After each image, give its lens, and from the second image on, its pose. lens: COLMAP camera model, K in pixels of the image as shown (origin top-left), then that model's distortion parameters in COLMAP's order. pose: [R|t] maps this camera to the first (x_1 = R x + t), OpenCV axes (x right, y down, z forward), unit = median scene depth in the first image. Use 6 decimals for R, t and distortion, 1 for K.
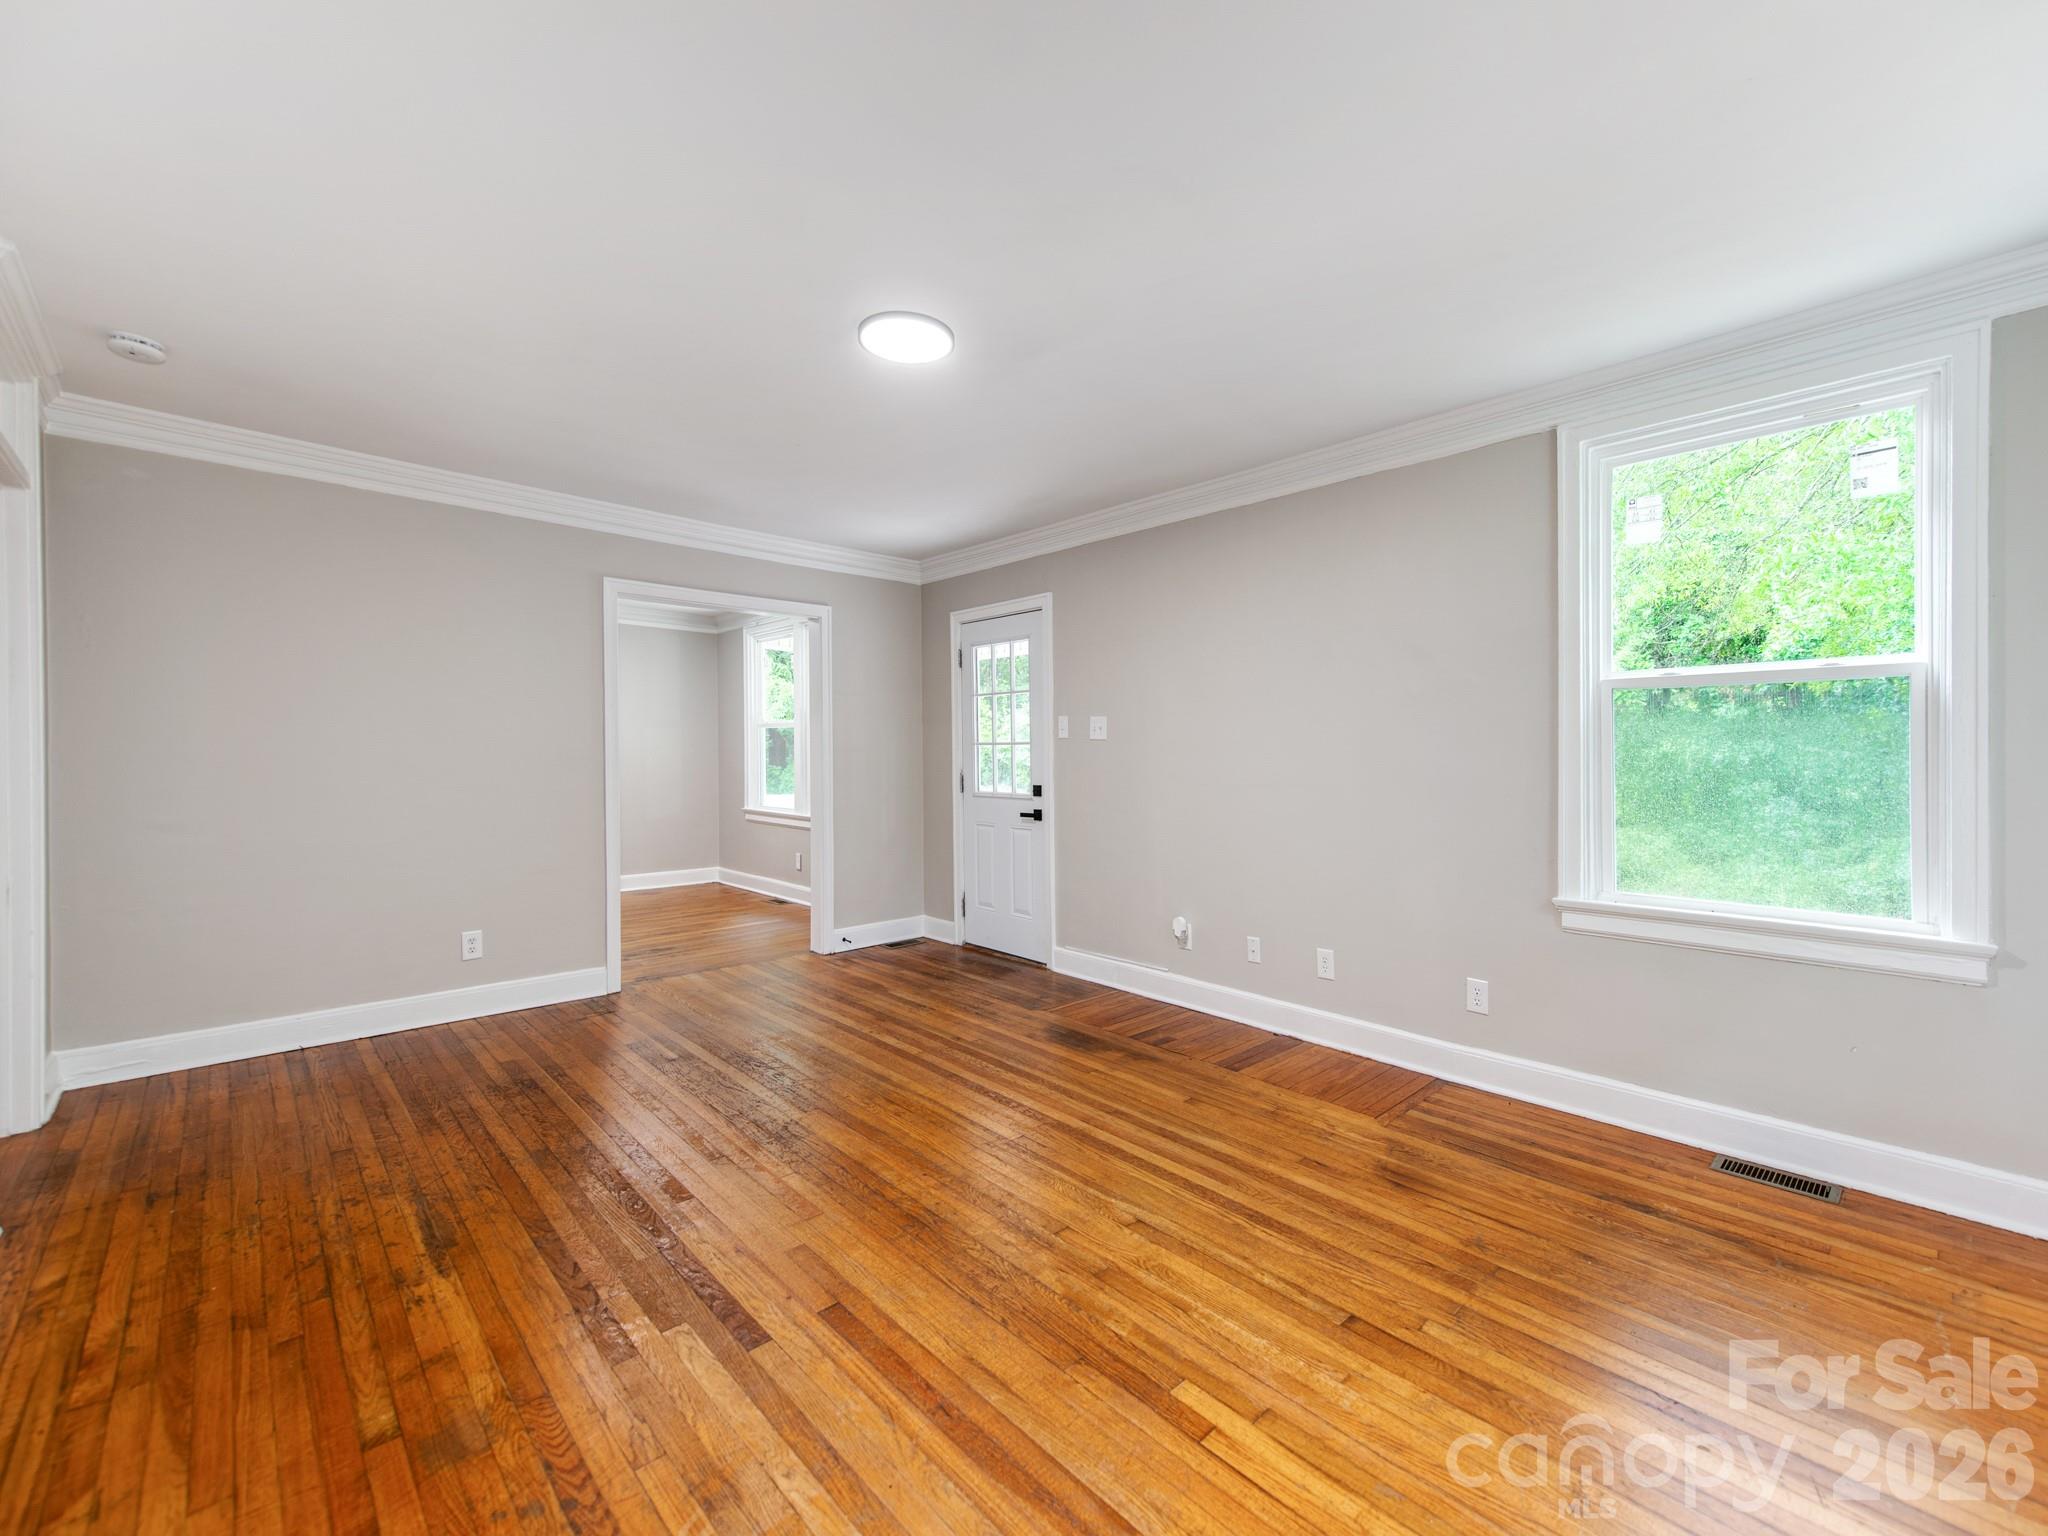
lens RADIAL K [[842.5, 0, 1023.6], [0, 842.5, 764.7], [0, 0, 1]] dist [0.025933, -0.004236]
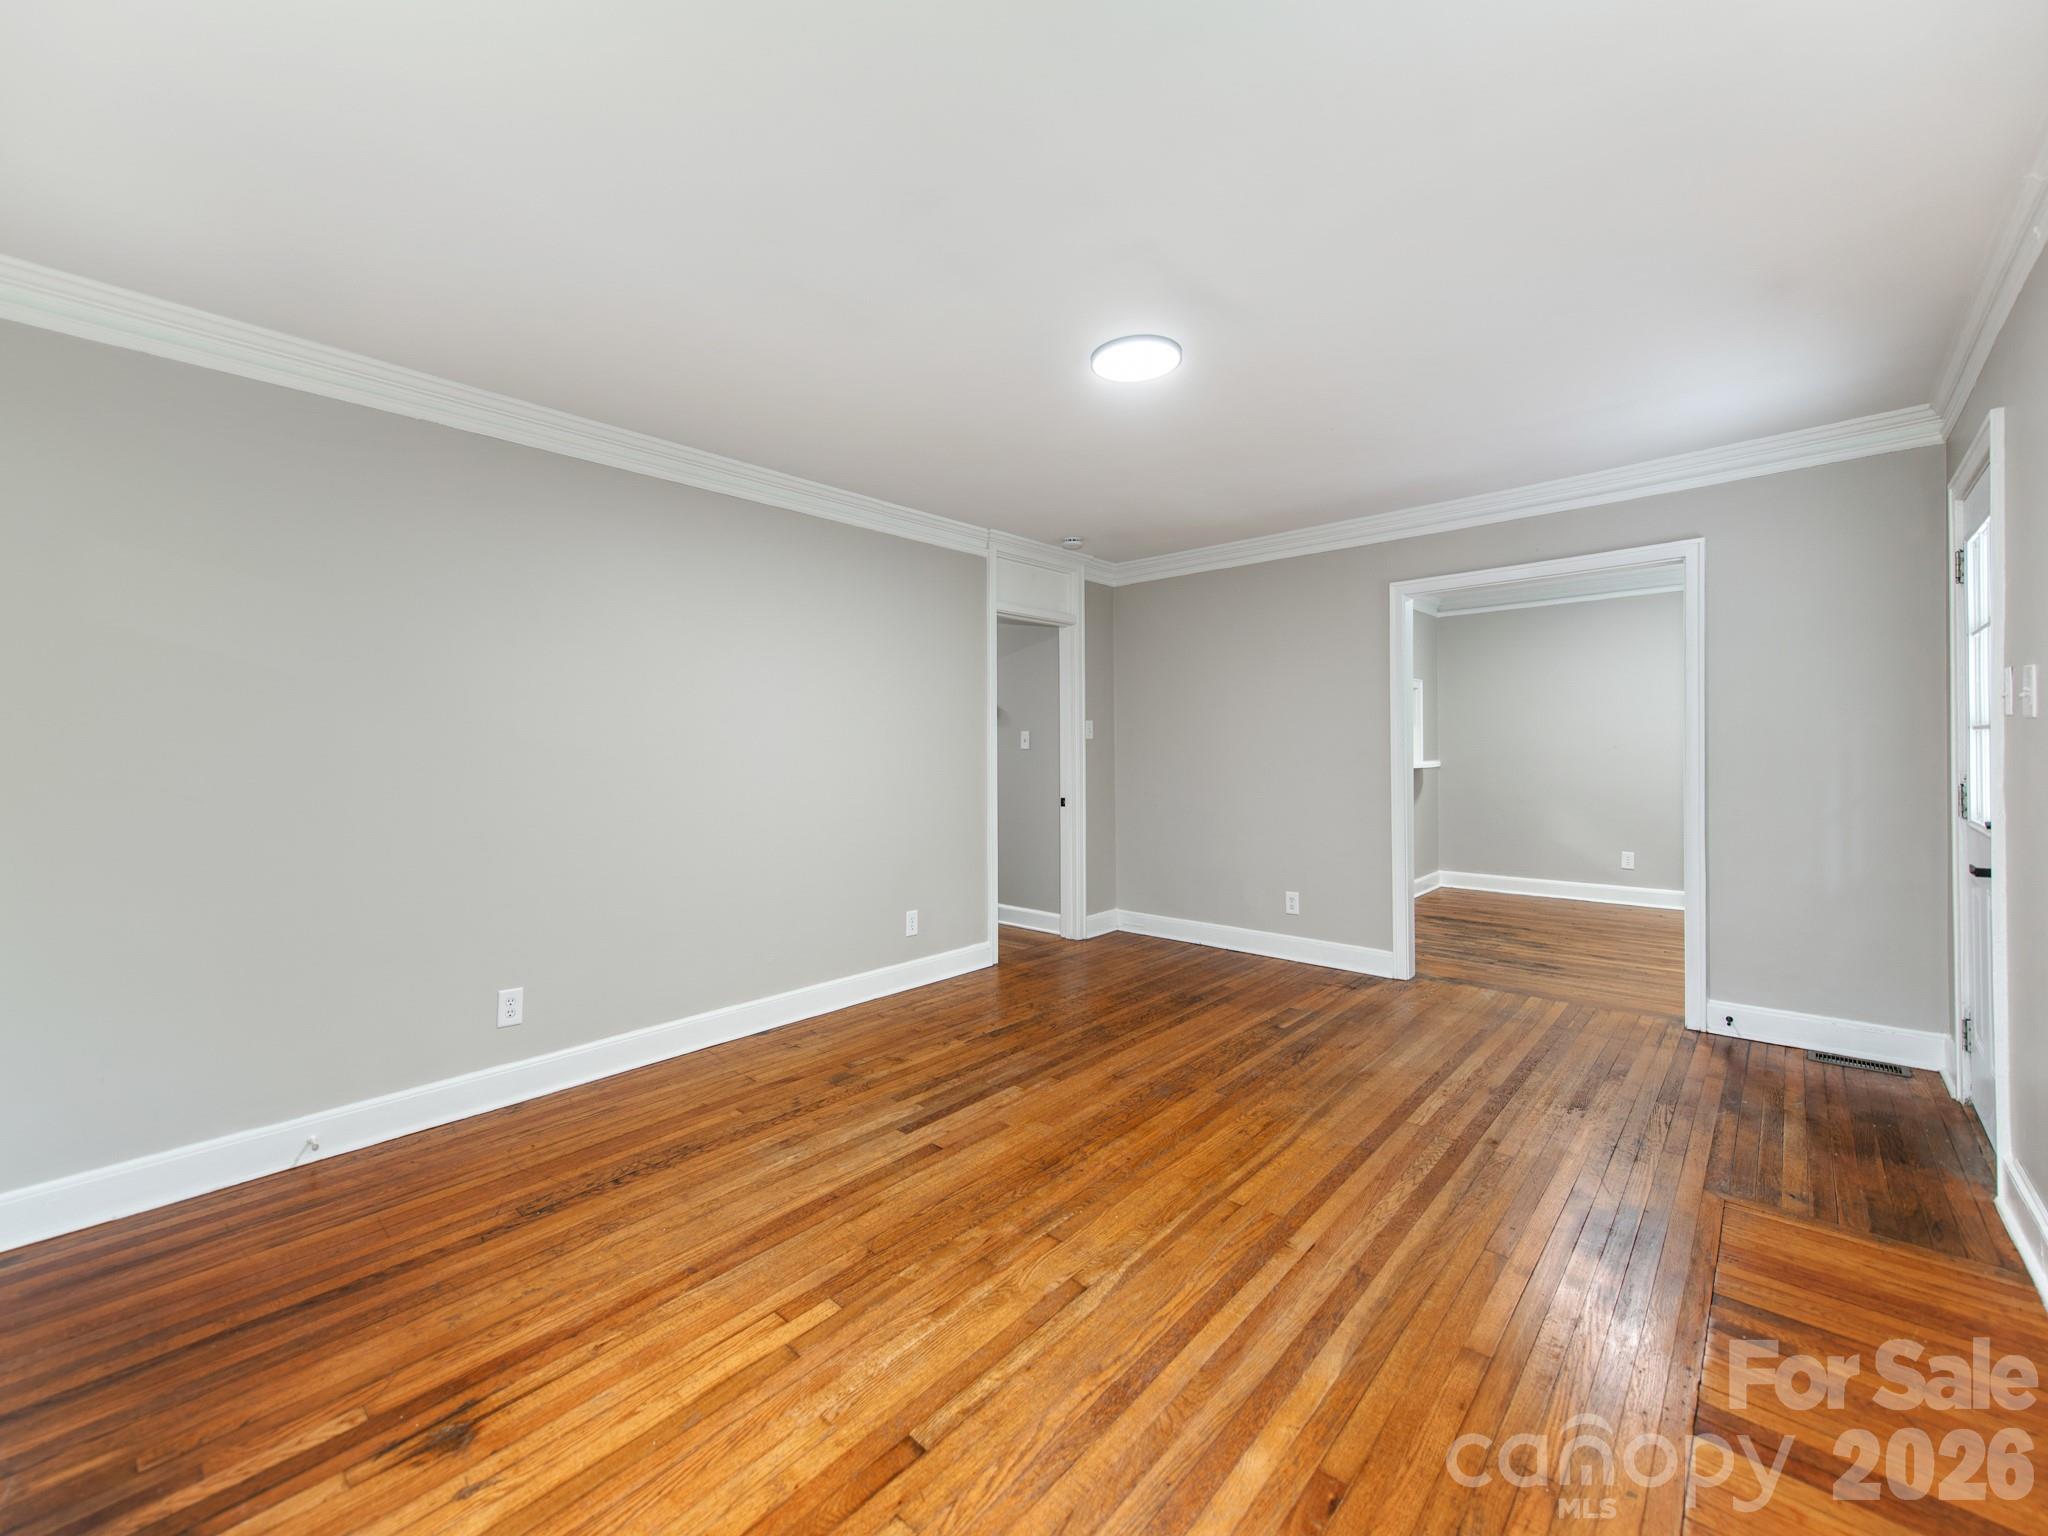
lens RADIAL K [[842.5, 0, 1011.3], [0, 842.5, 771.0], [0, 0, 1]] dist [0.025933, -0.004236]
pose [[0.082454, 0.023641, -0.996314, 0.774362], [-0.000001, 0.999719, 0.023721, -0.018794], [0.996595, -0.001955, 0.082431, 0.657455]]
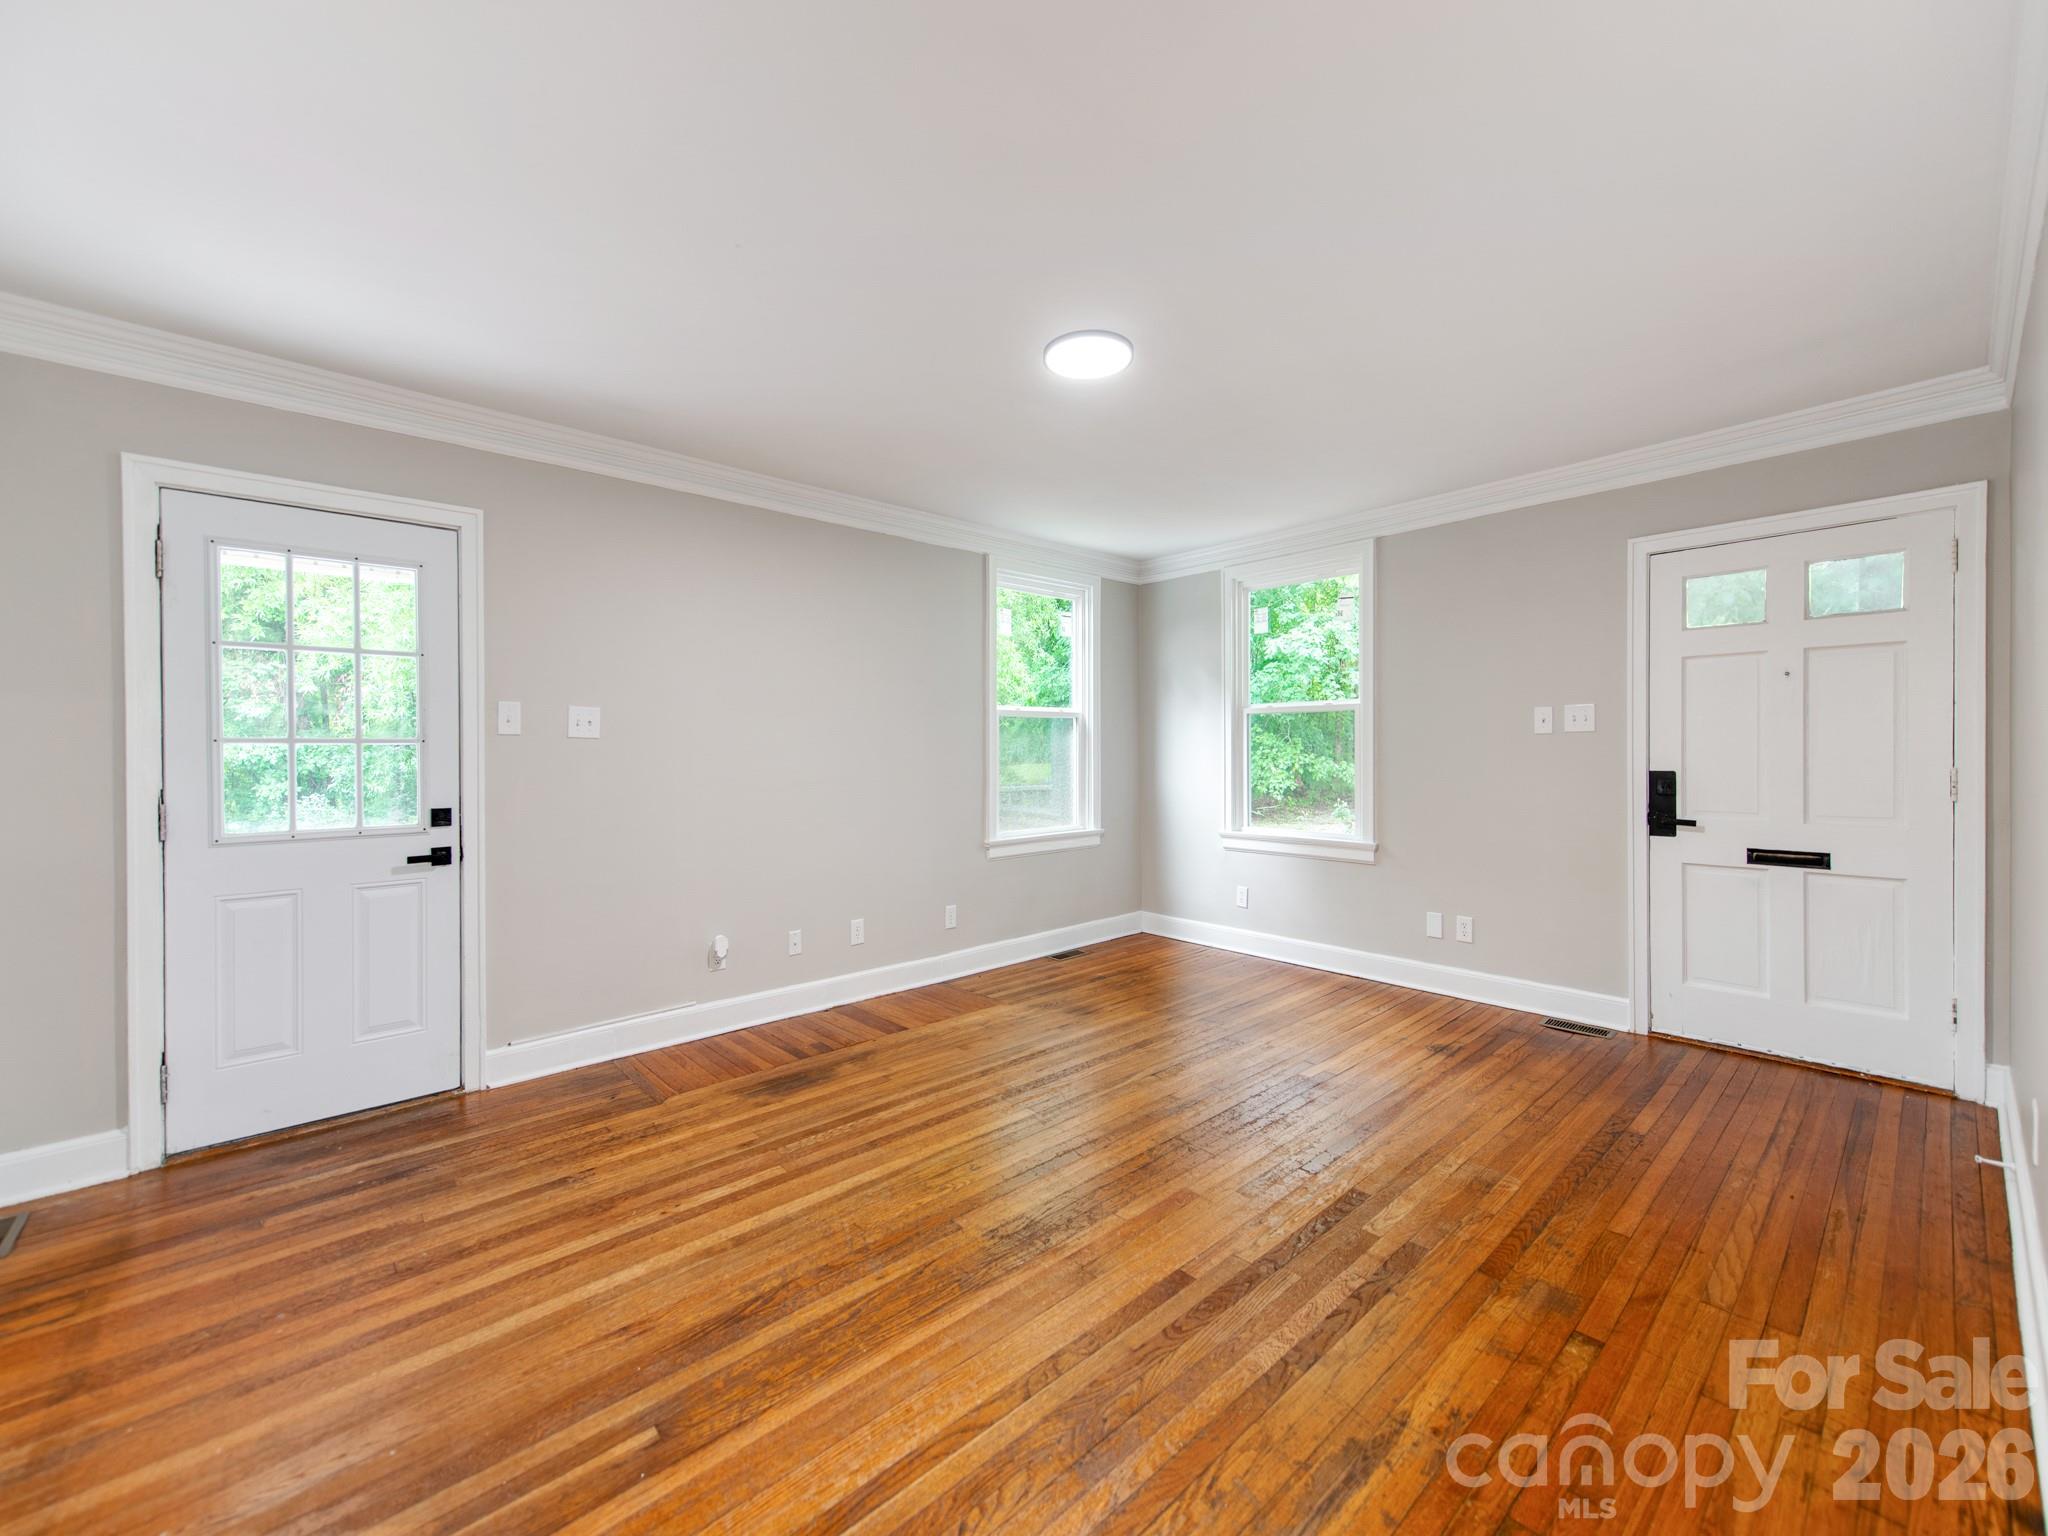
lens RADIAL K [[842.5, 0, 1024.1], [0, 842.5, 776.4], [0, 0, 1]] dist [0.025933, -0.004236]
pose [[0.007238, -0.035890, 0.999330, -1.013293], [0.014379, 0.999256, 0.035784, -0.027427], [-0.999870, 0.014111, 0.007749, 0.933150]]
